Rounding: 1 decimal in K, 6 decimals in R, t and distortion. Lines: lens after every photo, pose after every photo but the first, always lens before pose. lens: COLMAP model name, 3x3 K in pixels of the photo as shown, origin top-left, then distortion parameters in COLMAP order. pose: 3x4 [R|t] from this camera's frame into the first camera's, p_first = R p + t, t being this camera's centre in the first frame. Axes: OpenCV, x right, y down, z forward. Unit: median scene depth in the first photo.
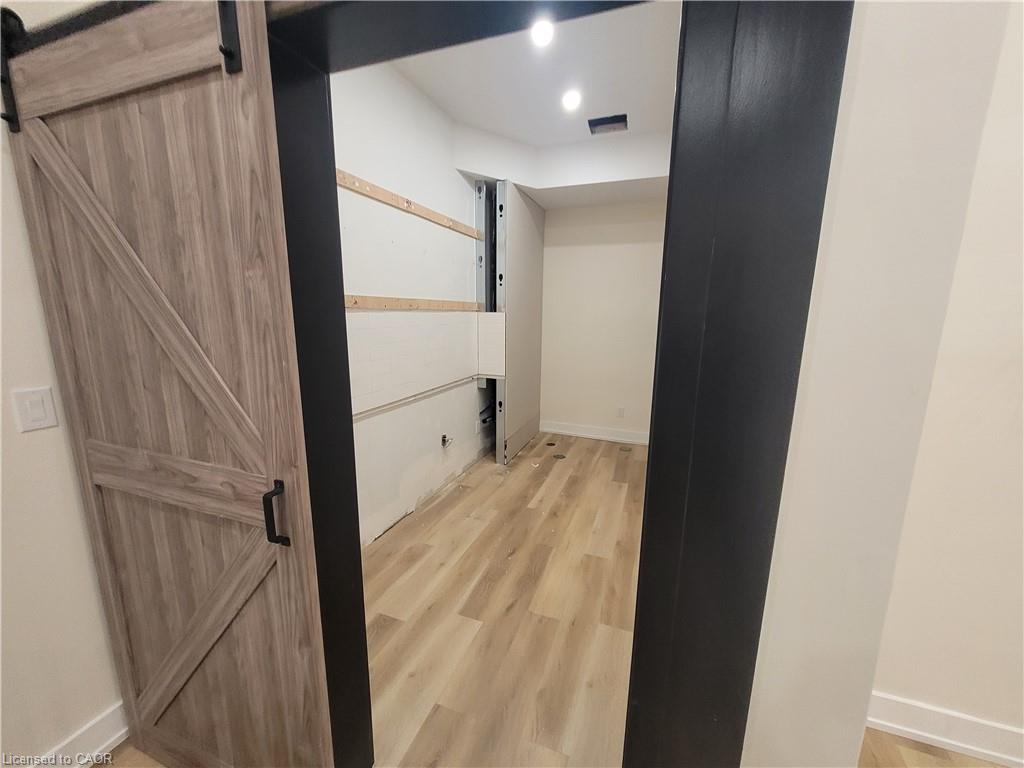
lens RADIAL K [[395.3, 0, 512.0], [0, 395.3, 384.0], [0, 0, 1]] dist [0.001988, 0.000033]
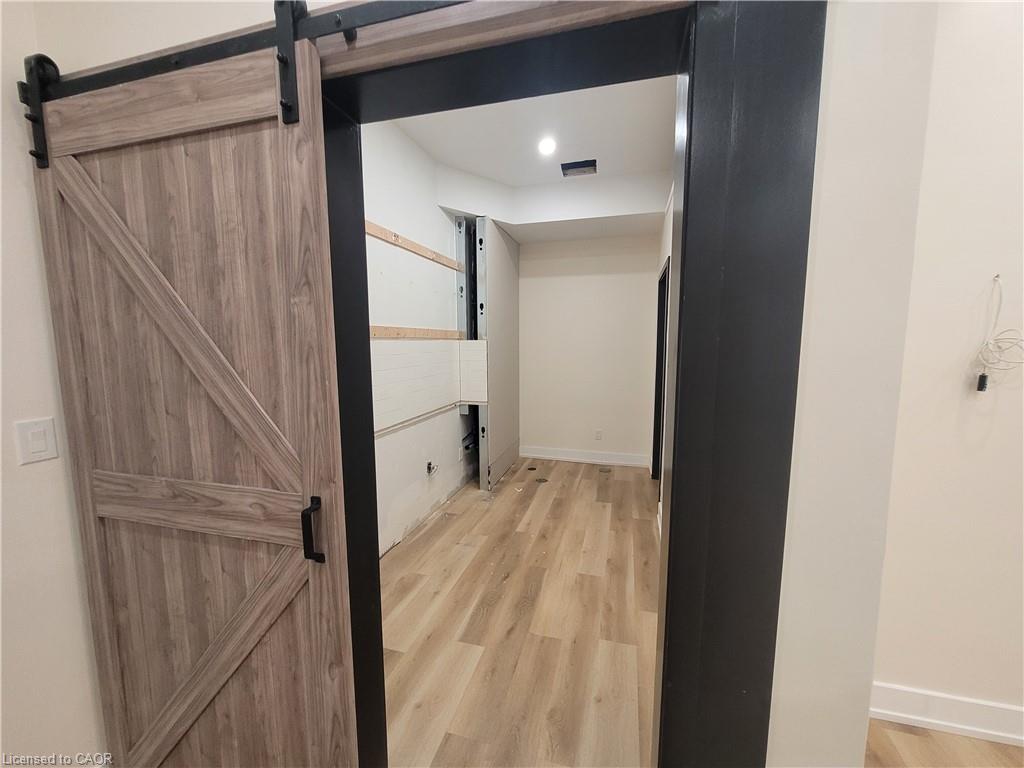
lens RADIAL K [[395.3, 0, 512.0], [0, 395.3, 384.0], [0, 0, 1]] dist [0.001988, 0.000033]
pose [[0.996320, -0.024871, 0.082029, -0.127906], [0.030846, 0.996898, -0.072401, 0.032653], [-0.079974, 0.074665, 0.993997, -0.071972]]
